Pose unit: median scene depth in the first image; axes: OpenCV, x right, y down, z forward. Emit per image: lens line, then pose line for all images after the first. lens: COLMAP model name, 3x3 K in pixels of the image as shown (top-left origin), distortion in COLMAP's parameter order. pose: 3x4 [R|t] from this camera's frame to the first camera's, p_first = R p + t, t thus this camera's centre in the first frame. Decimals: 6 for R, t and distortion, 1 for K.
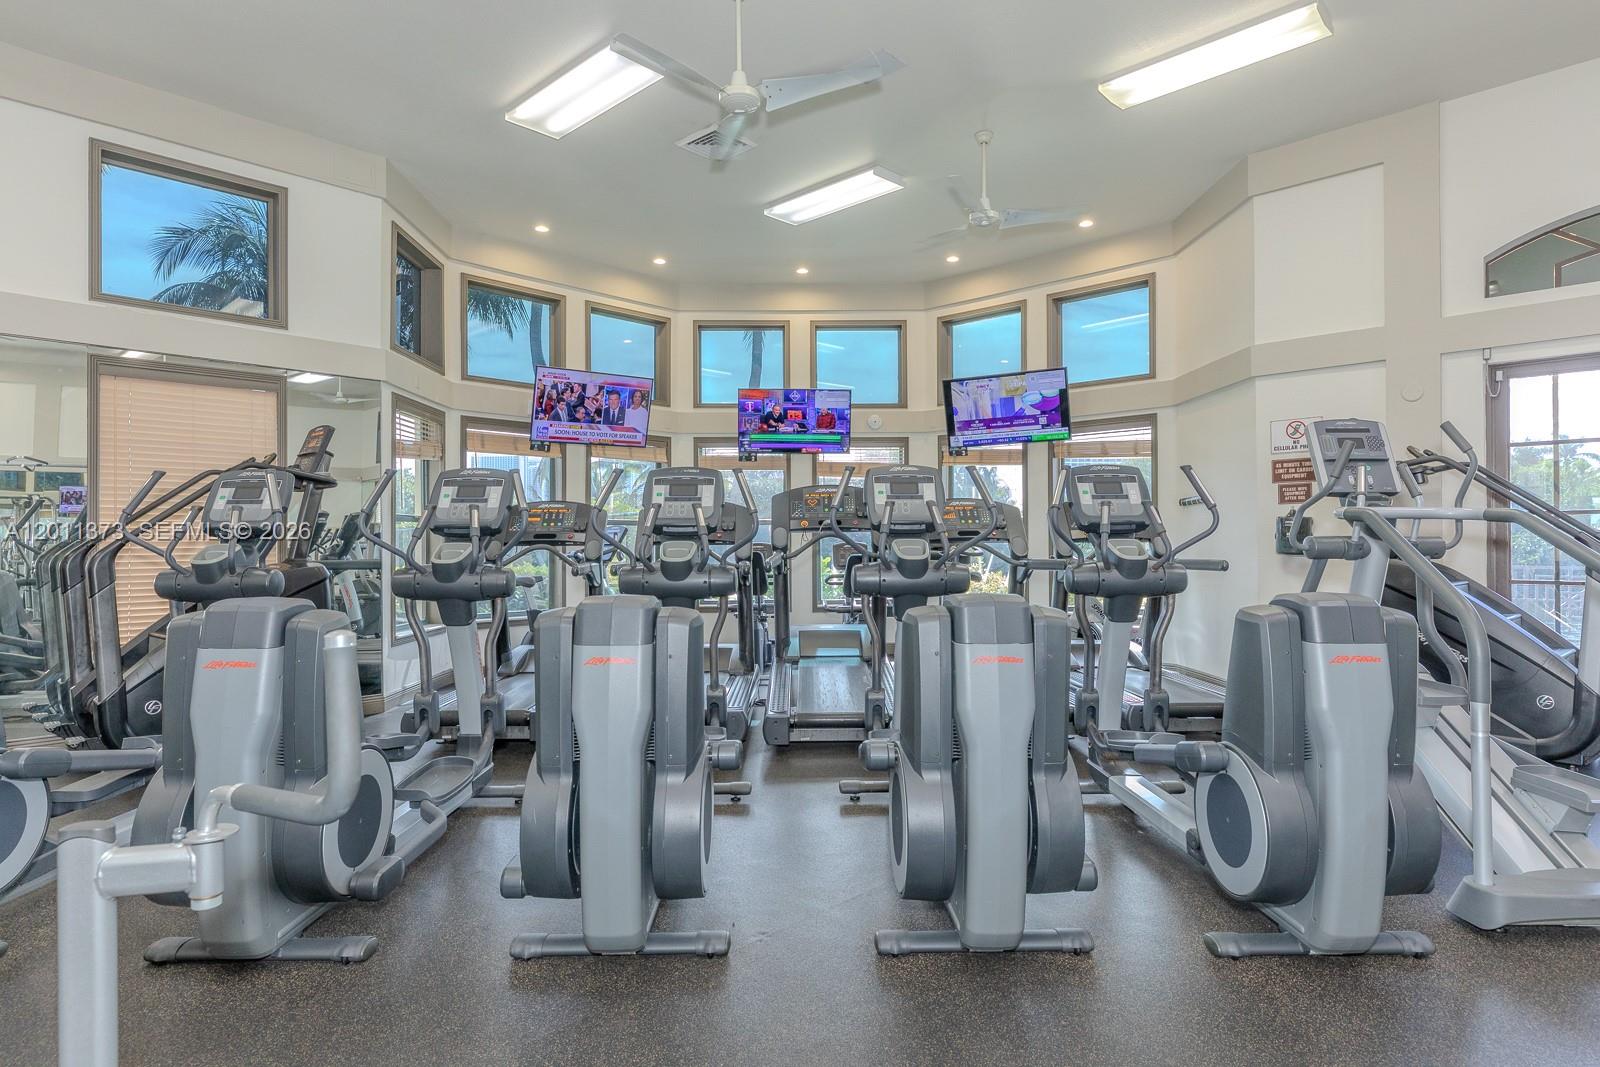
lens RADIAL K [[907.4, 0, 801.2], [0, 907.4, 532.3], [0, 0, 1]] dist [0.018346, 0.001859]
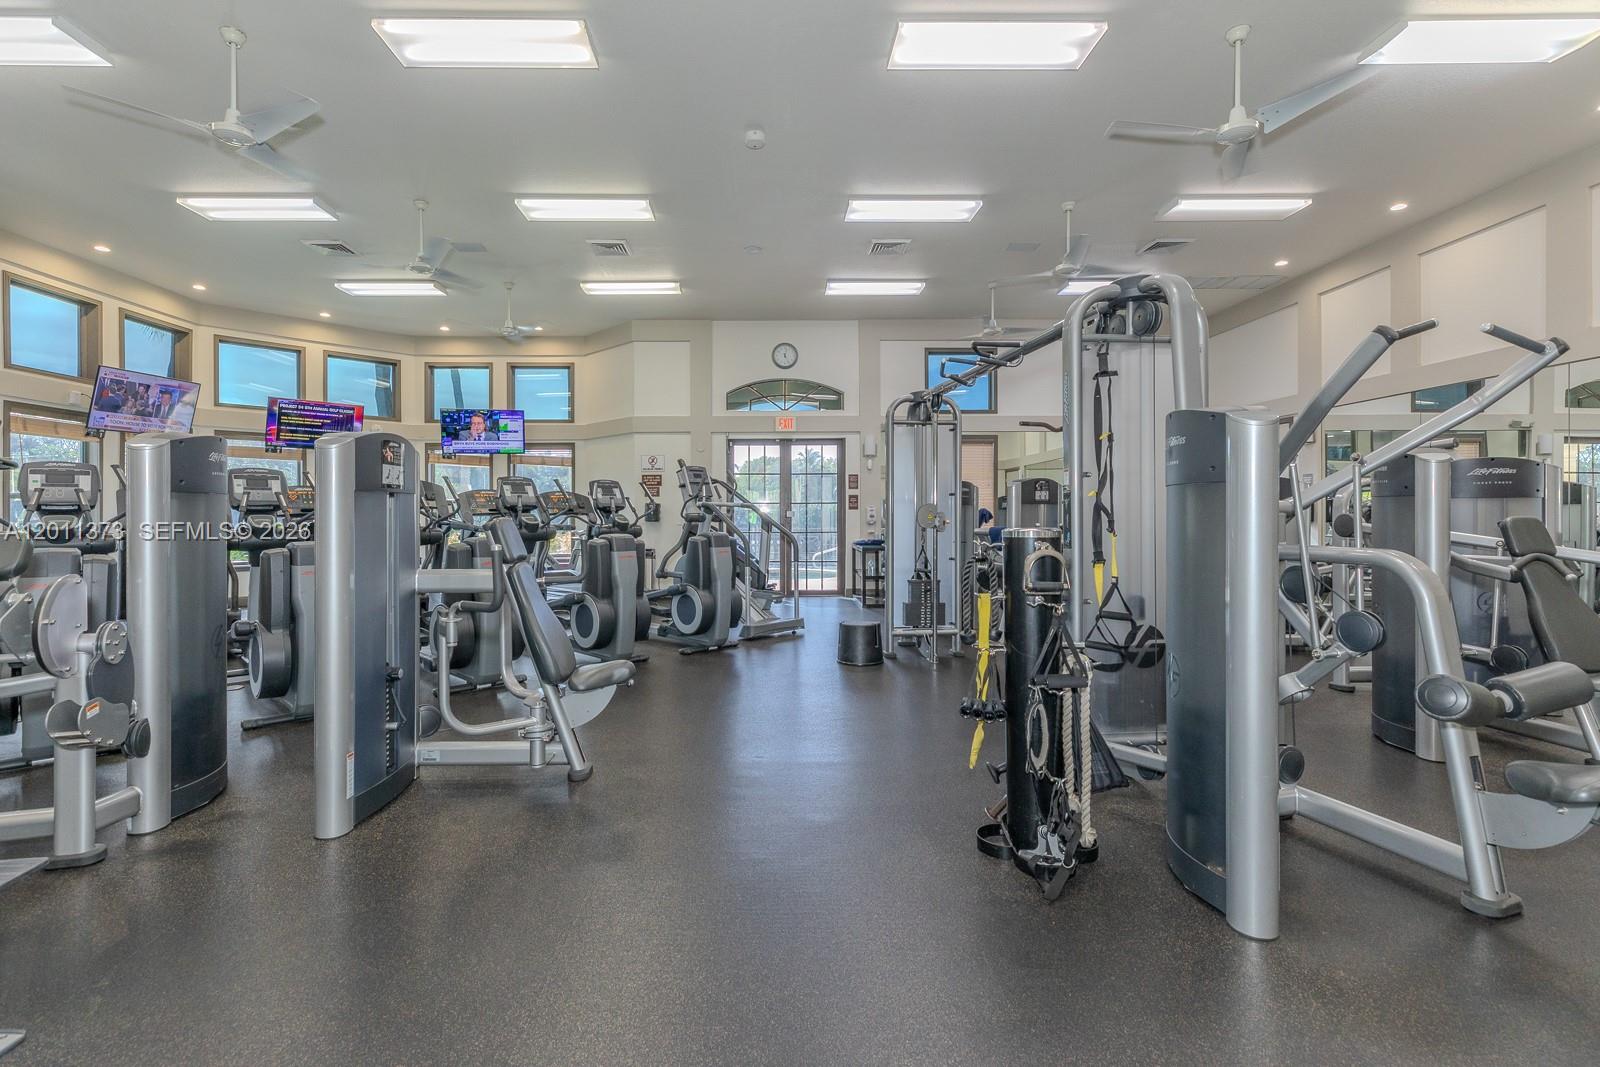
lens RADIAL K [[743.2, 0, 796.6], [0, 743.2, 519.5], [0, 0, 1]] dist [-0.004622, -0.000447]
pose [[0.697509, -0.002399, 0.716572, -0.339793], [-0.008536, 0.999896, 0.011657, -0.002214], [-0.716526, -0.014247, 0.697415, -0.312902]]
